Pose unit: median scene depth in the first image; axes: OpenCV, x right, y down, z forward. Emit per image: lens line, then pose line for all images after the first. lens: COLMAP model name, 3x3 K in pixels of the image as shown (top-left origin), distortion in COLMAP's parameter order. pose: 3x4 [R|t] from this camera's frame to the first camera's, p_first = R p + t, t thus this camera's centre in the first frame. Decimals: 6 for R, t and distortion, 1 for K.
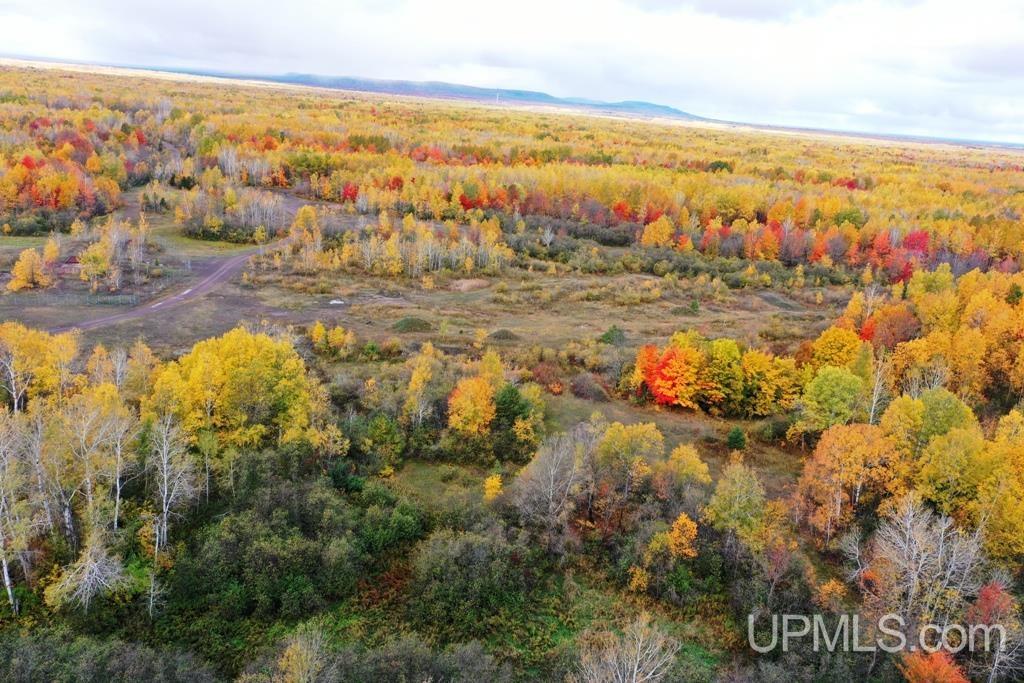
lens RADIAL K [[806.0, 0, 512.0], [0, 806.0, 341.5], [0, 0, 1]] dist [0.002377, 0.003933]
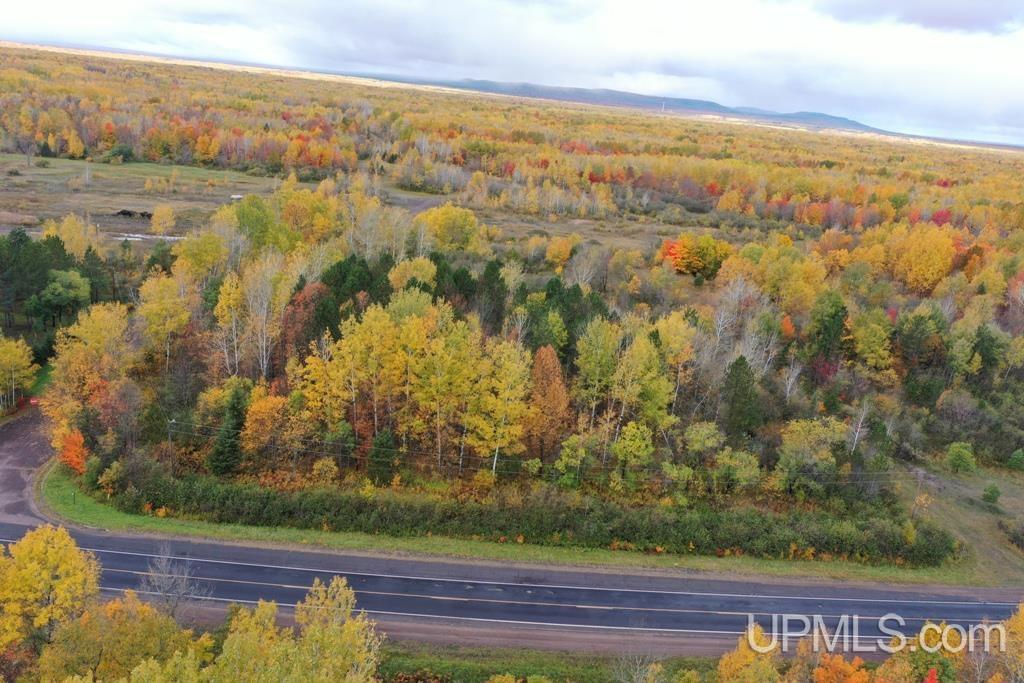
lens RADIAL K [[806.0, 0, 512.0], [0, 806.0, 341.5], [0, 0, 1]] dist [0.002377, 0.003933]
pose [[0.980145, 0.071554, -0.184920, 0.073811], [-0.073062, 0.997327, -0.001342, 0.104090], [0.184330, 0.014826, 0.982753, -0.319957]]
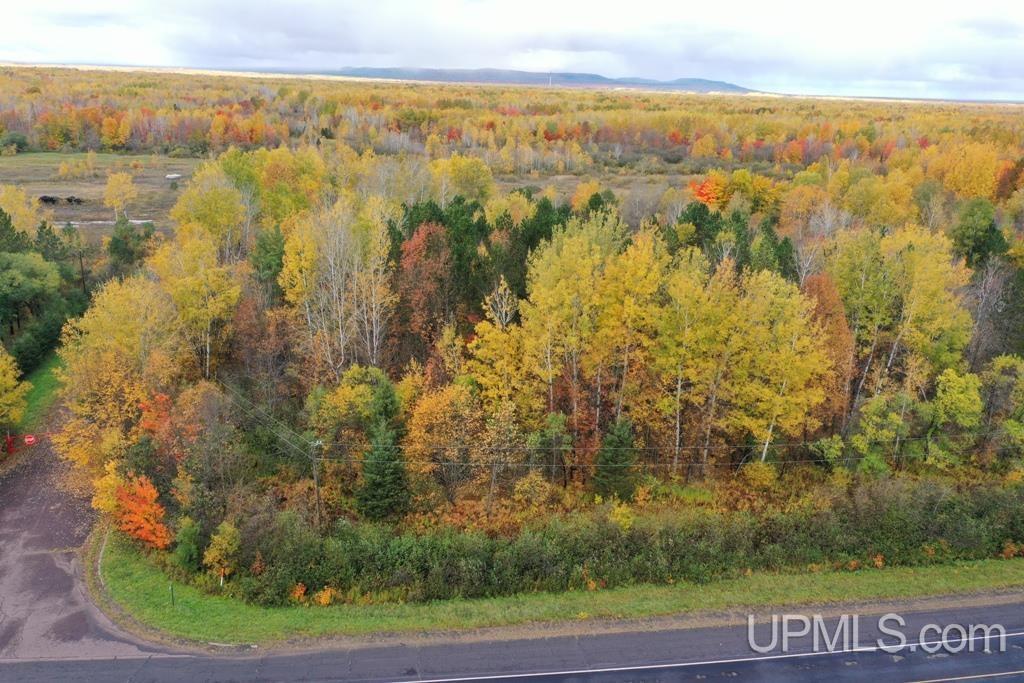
lens RADIAL K [[806.0, 0, 512.0], [0, 806.0, 341.5], [0, 0, 1]] dist [0.002377, 0.003933]
pose [[0.997007, -0.026738, -0.072543, -0.029940], [0.027952, 0.999485, 0.015761, 0.116209], [0.072084, -0.017742, 0.997241, -0.237190]]
